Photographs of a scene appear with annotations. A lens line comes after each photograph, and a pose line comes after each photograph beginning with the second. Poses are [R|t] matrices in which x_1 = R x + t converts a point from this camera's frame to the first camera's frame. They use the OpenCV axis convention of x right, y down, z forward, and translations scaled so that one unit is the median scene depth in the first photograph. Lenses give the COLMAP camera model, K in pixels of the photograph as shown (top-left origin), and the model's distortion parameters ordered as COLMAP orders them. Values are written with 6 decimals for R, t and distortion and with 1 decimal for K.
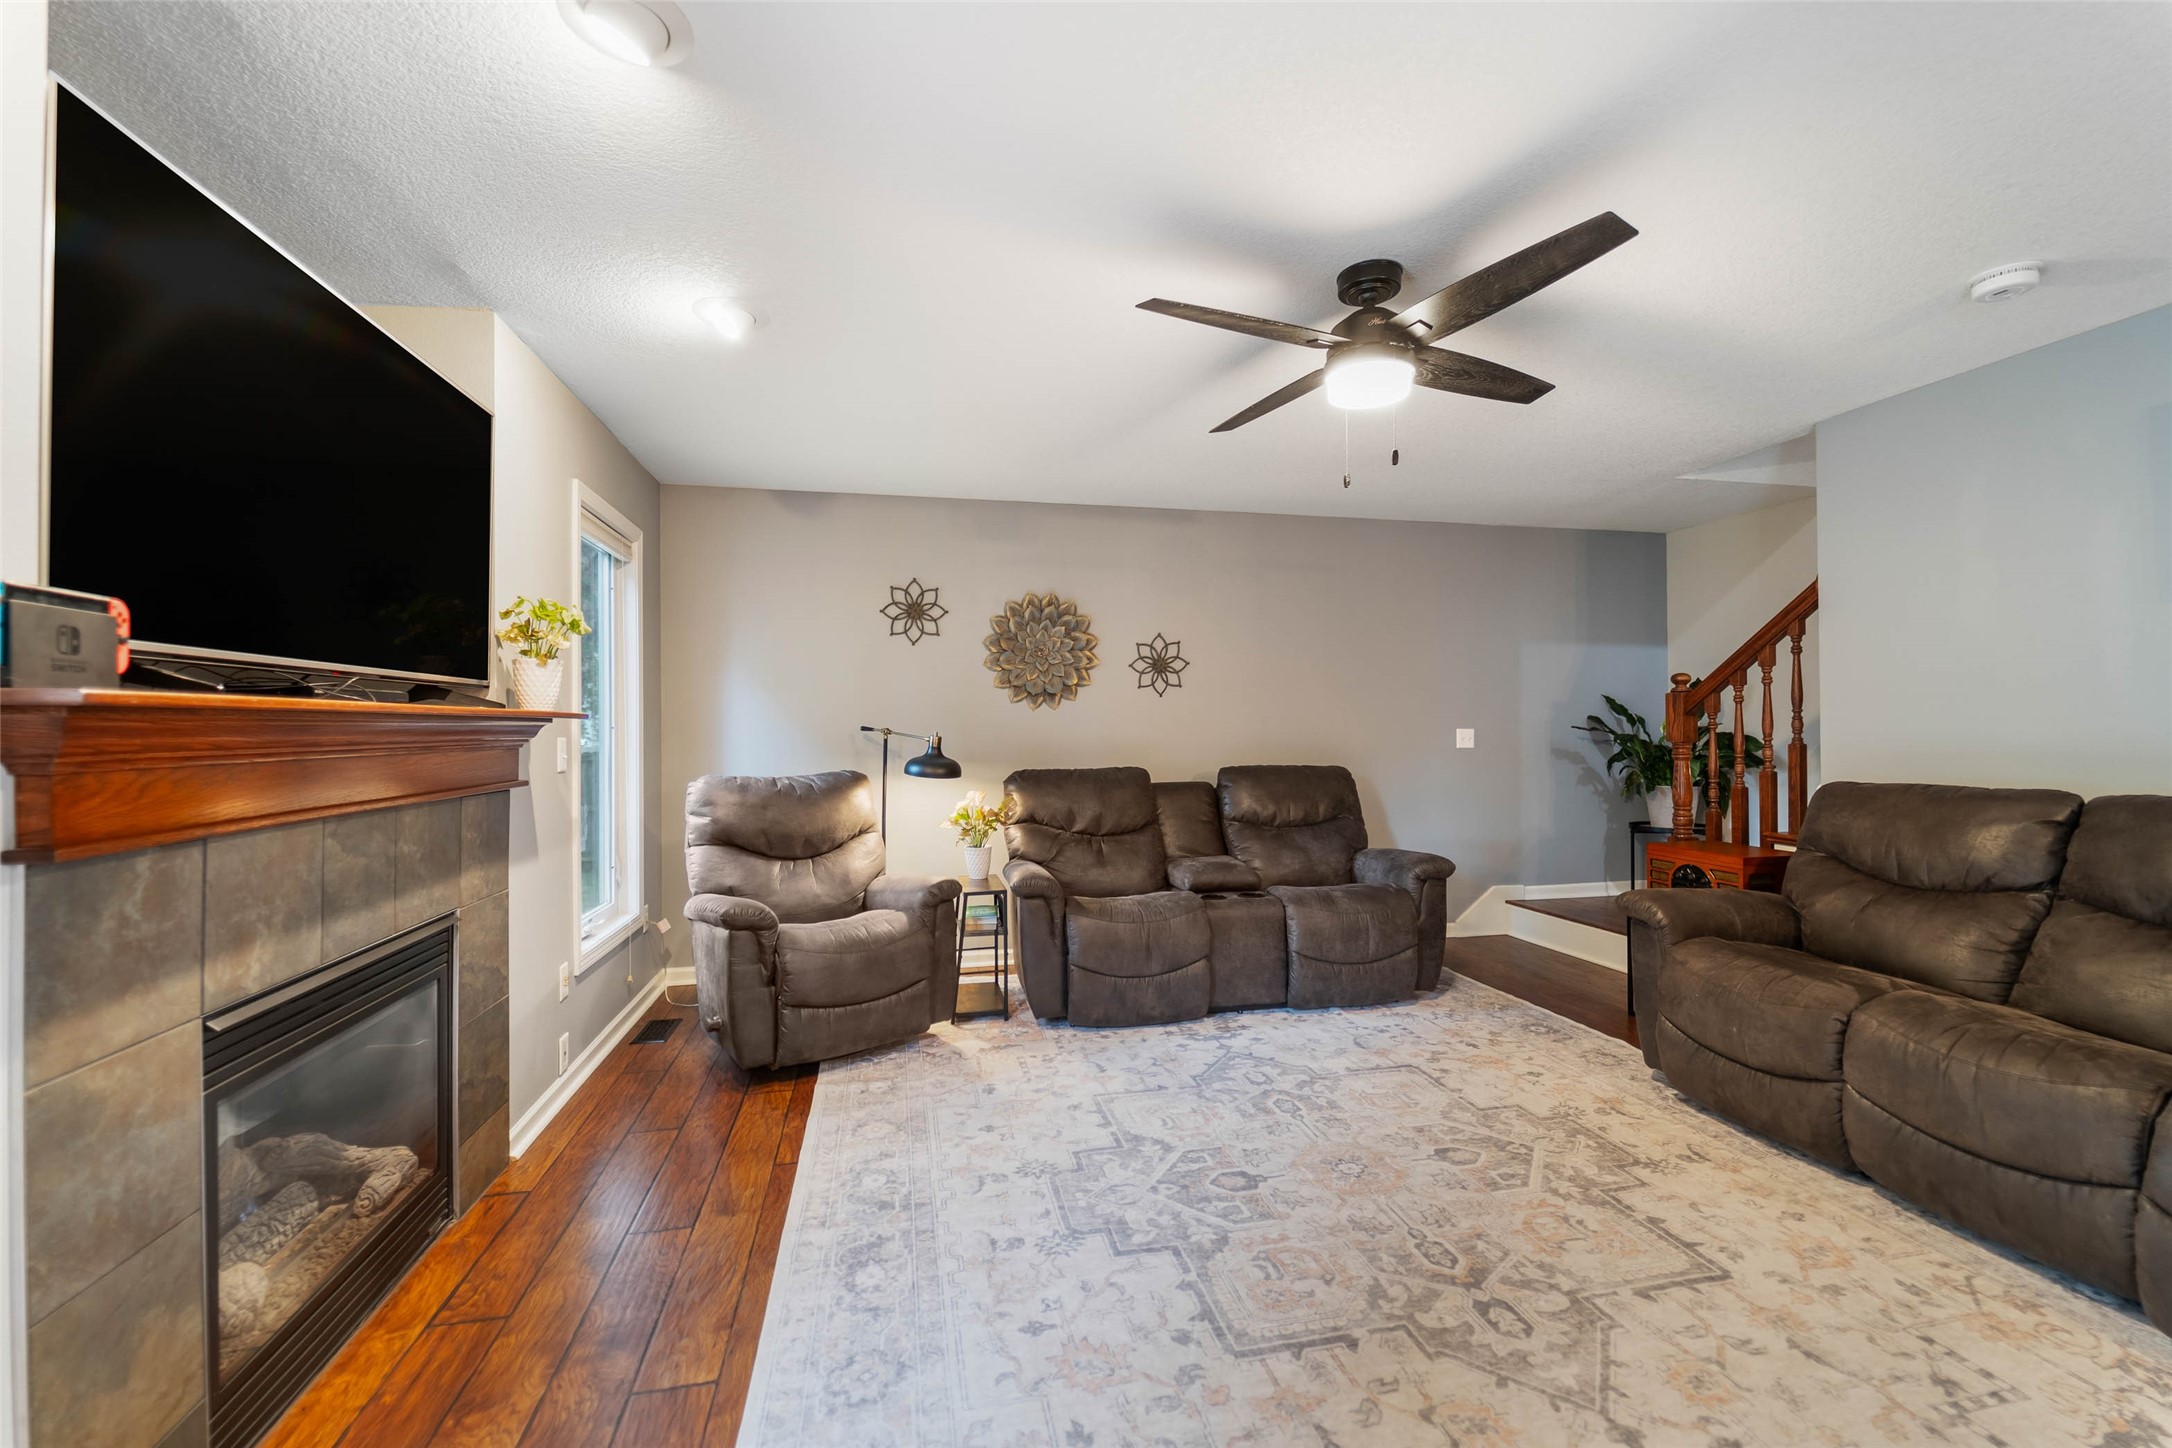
lens RADIAL K [[878.0, 0, 1076.4], [0, 878.0, 724.1], [0, 0, 1]] dist [0.000364, -0.000843]
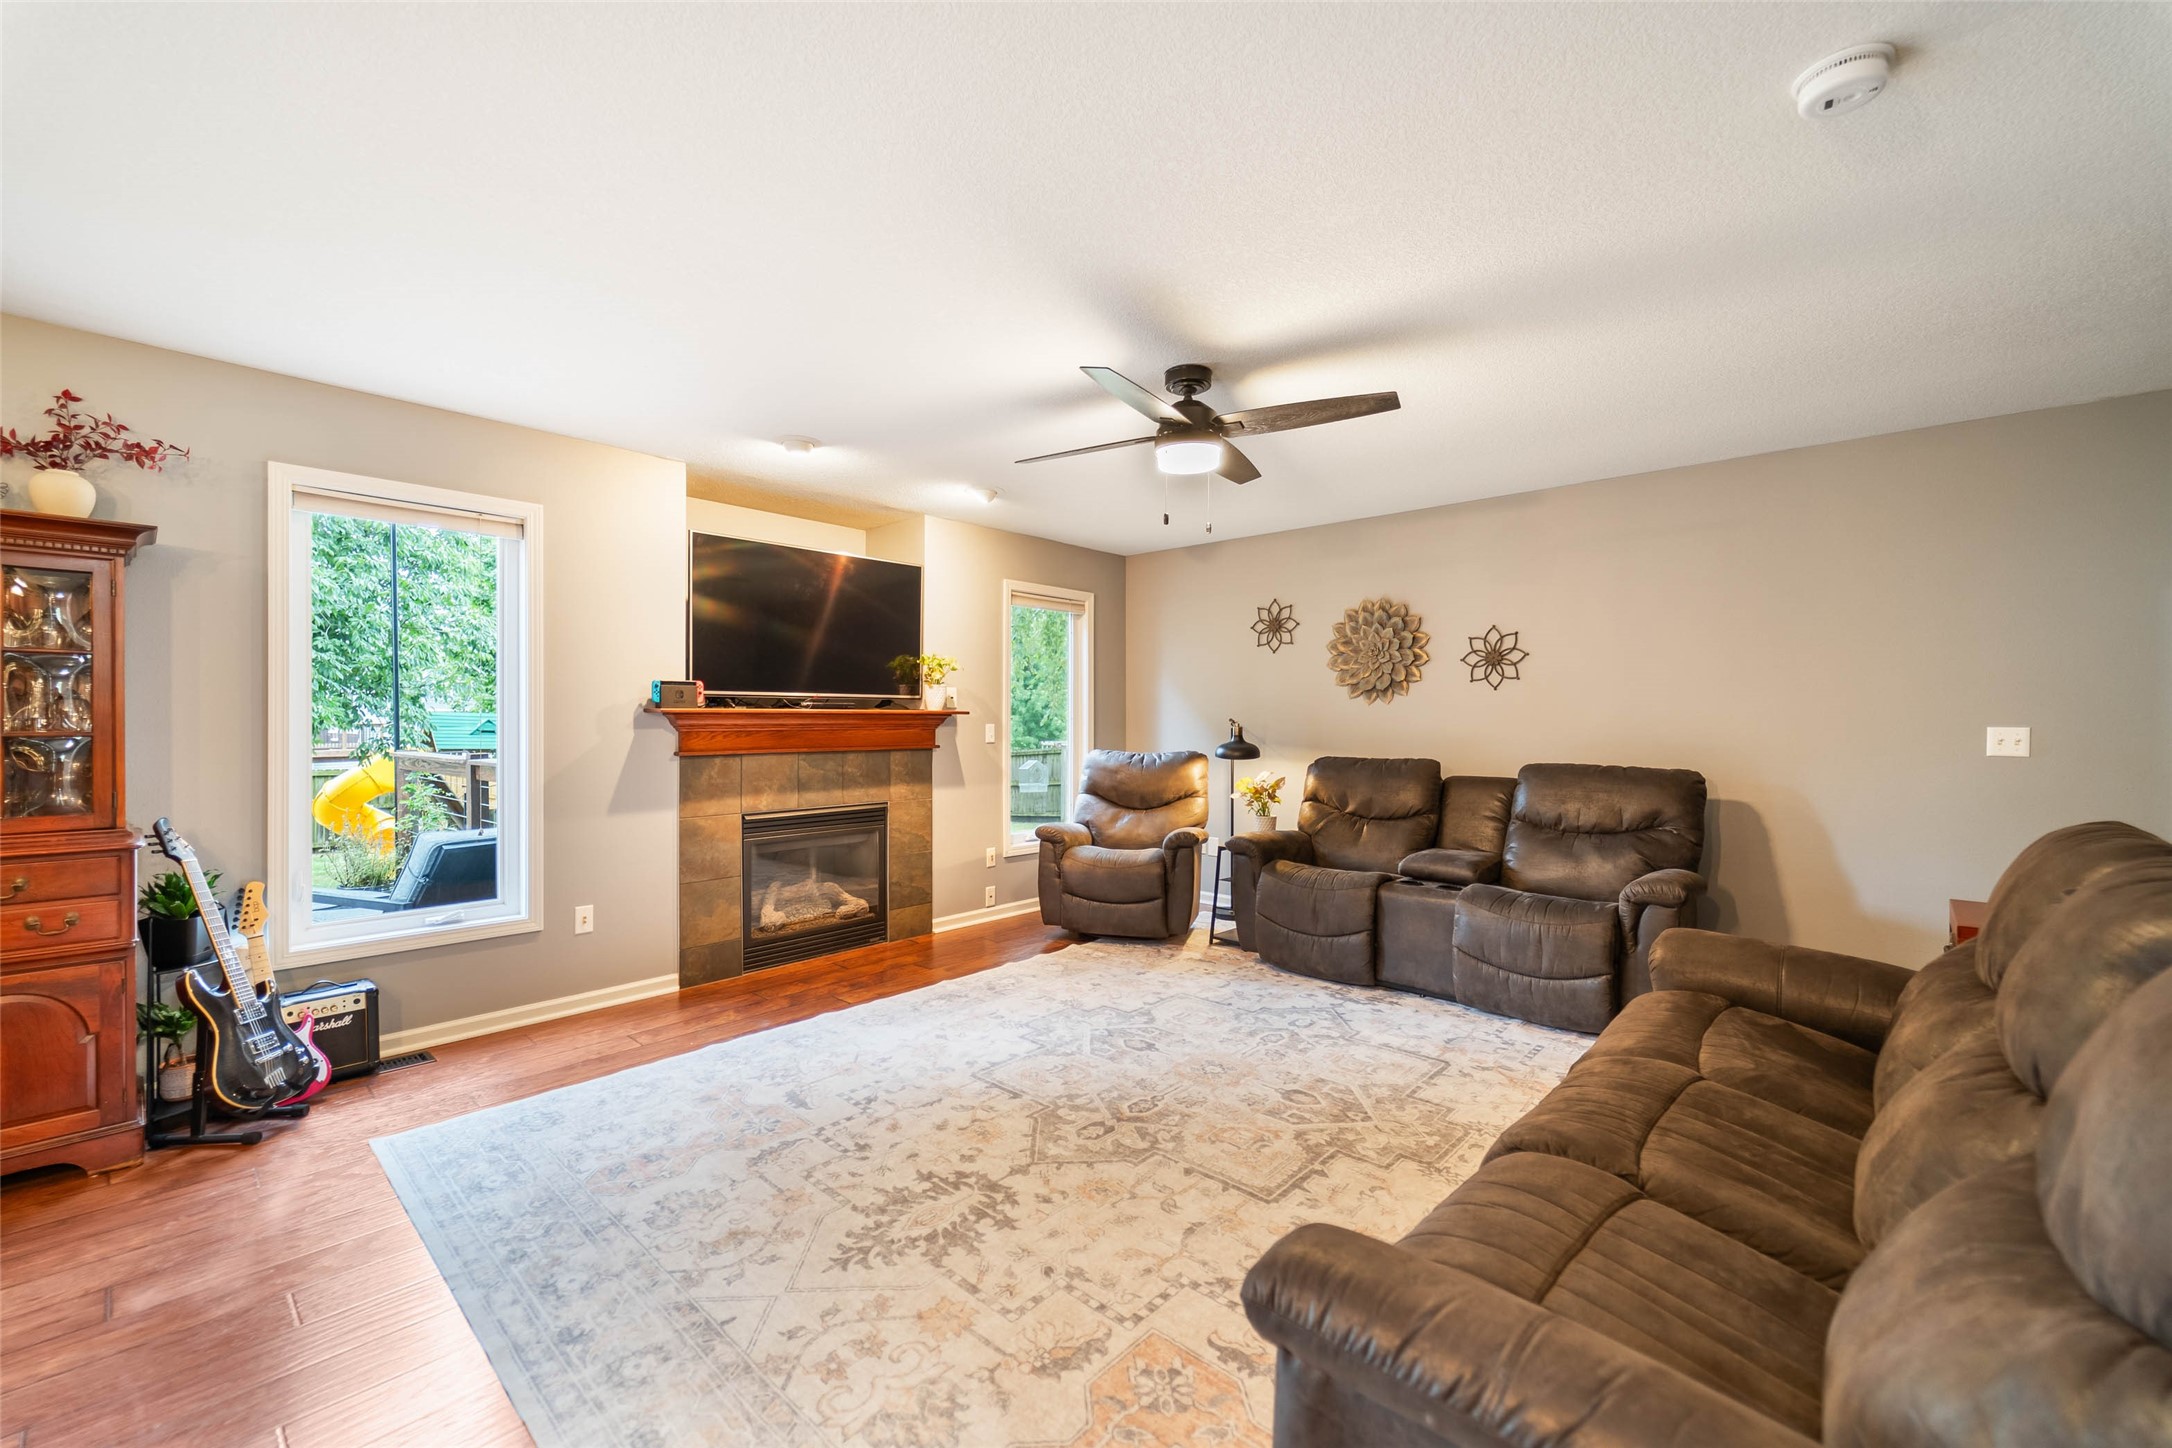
lens RADIAL K [[878.0, 0, 1076.4], [0, 878.0, 724.1], [0, 0, 1]] dist [0.000364, -0.000843]
pose [[0.578825, 0.010387, -0.815385, 1.121712], [-0.001341, 0.999930, 0.011786, -0.007245], [0.815450, -0.005729, 0.578799, 0.096945]]
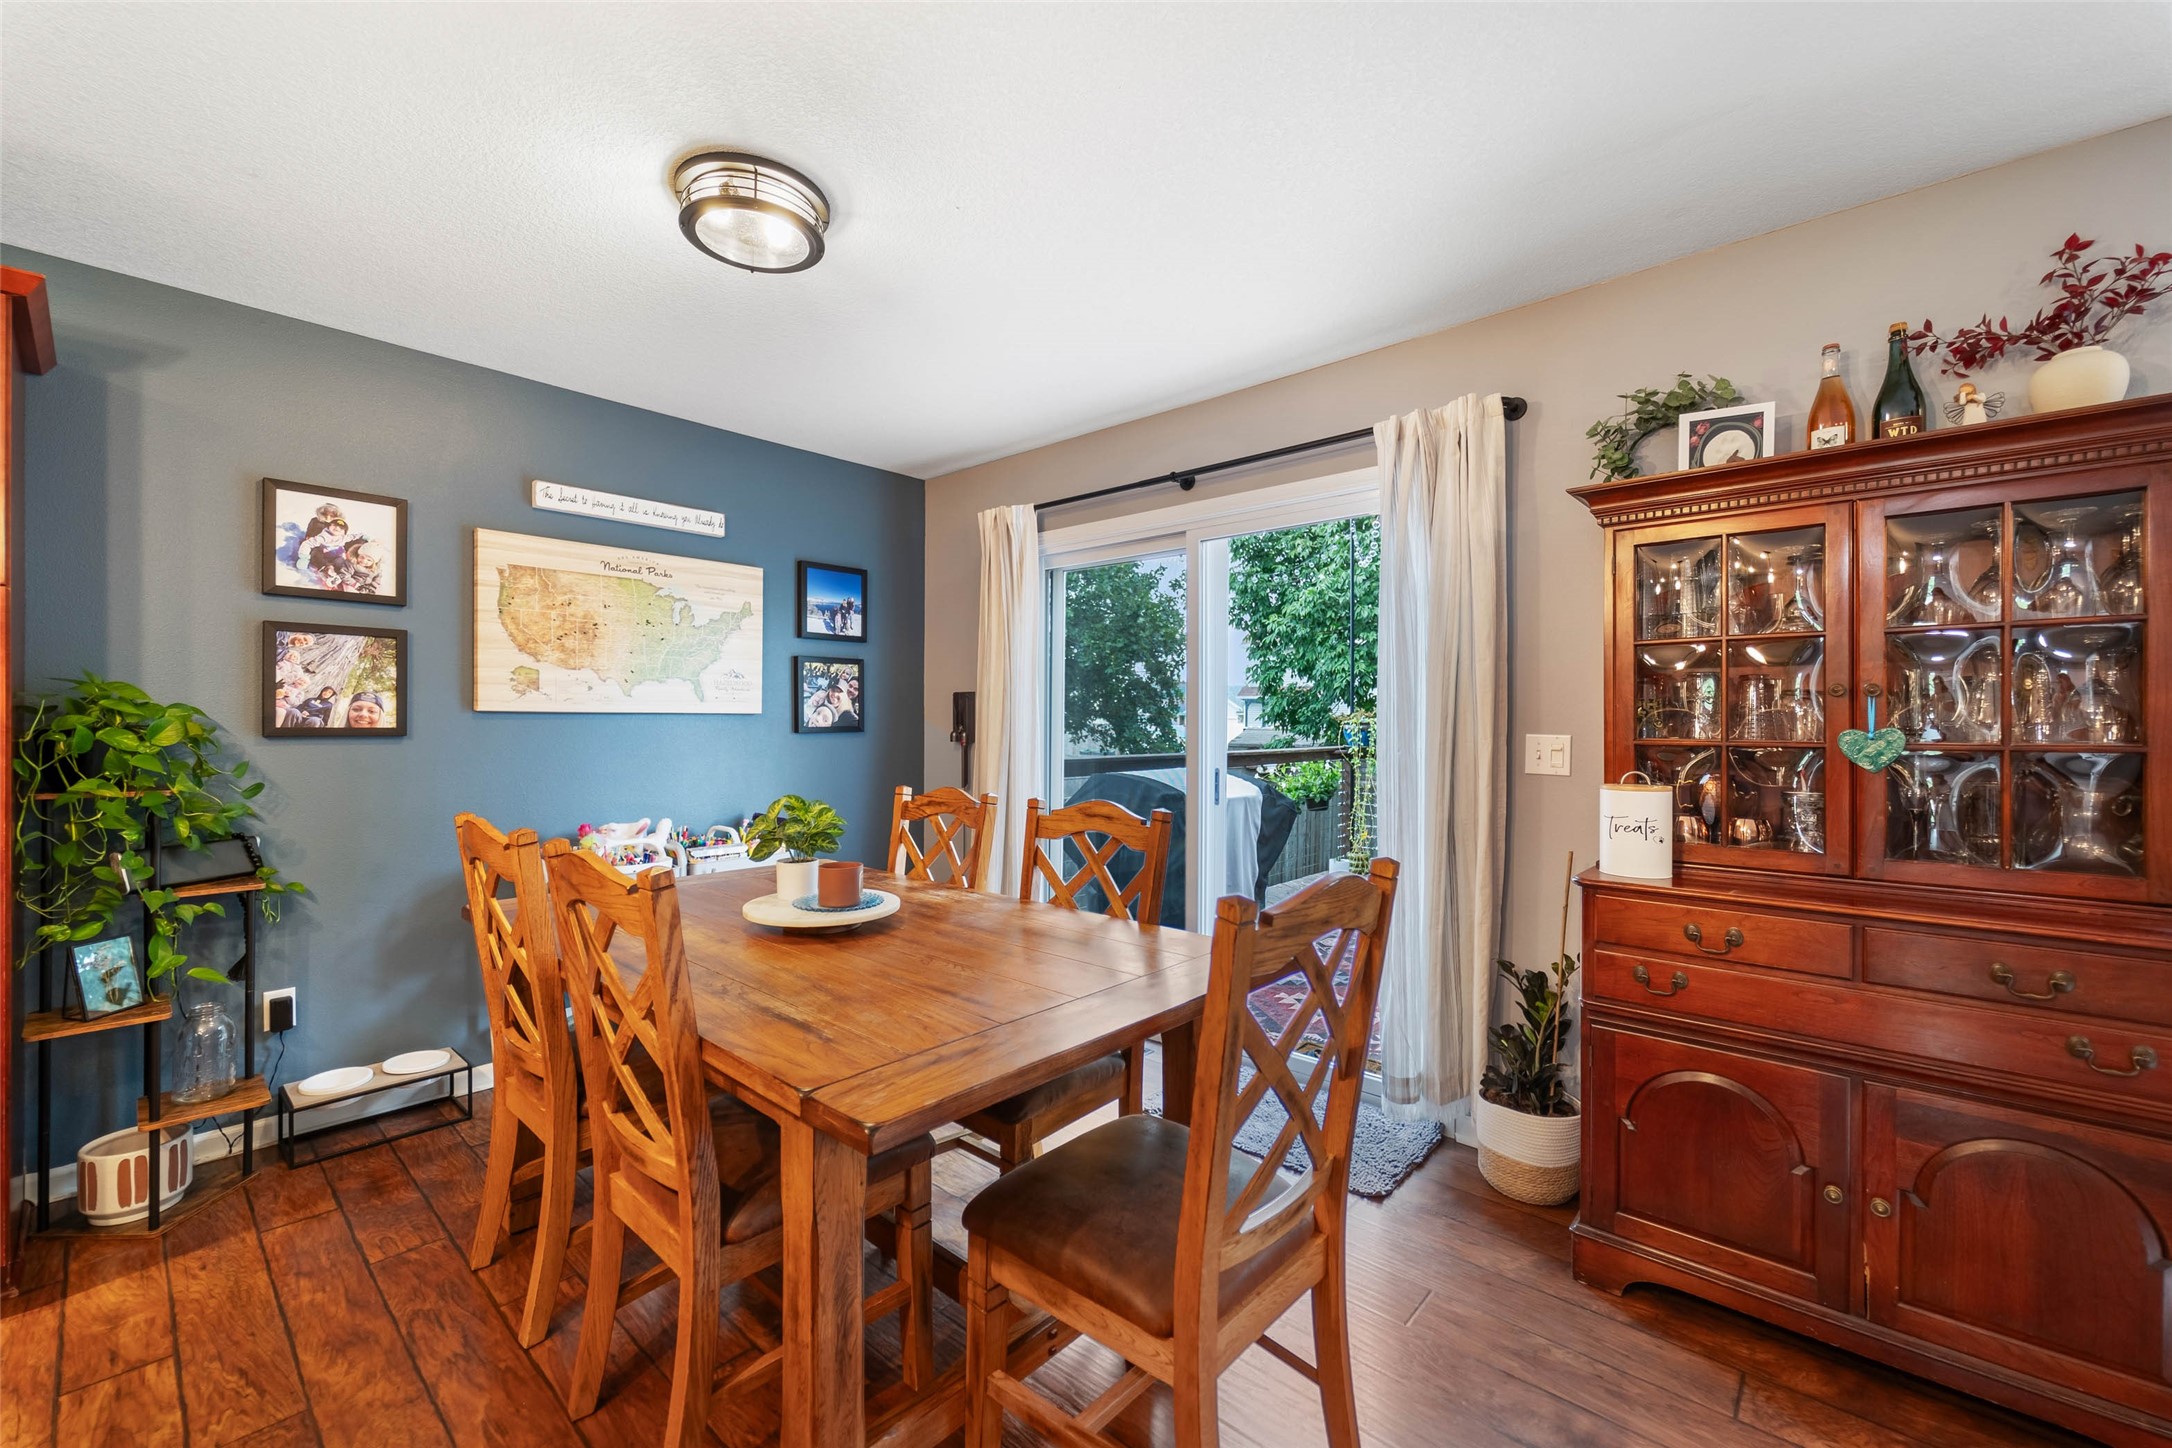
lens RADIAL K [[878.0, 0, 1076.4], [0, 878.0, 724.1], [0, 0, 1]] dist [0.000364, -0.000843]
pose [[-0.811031, 0.003461, -0.584992, 0.661406], [0.004708, 0.999989, -0.000611, -0.003367], [0.584984, -0.003250, -0.811039, -0.158154]]
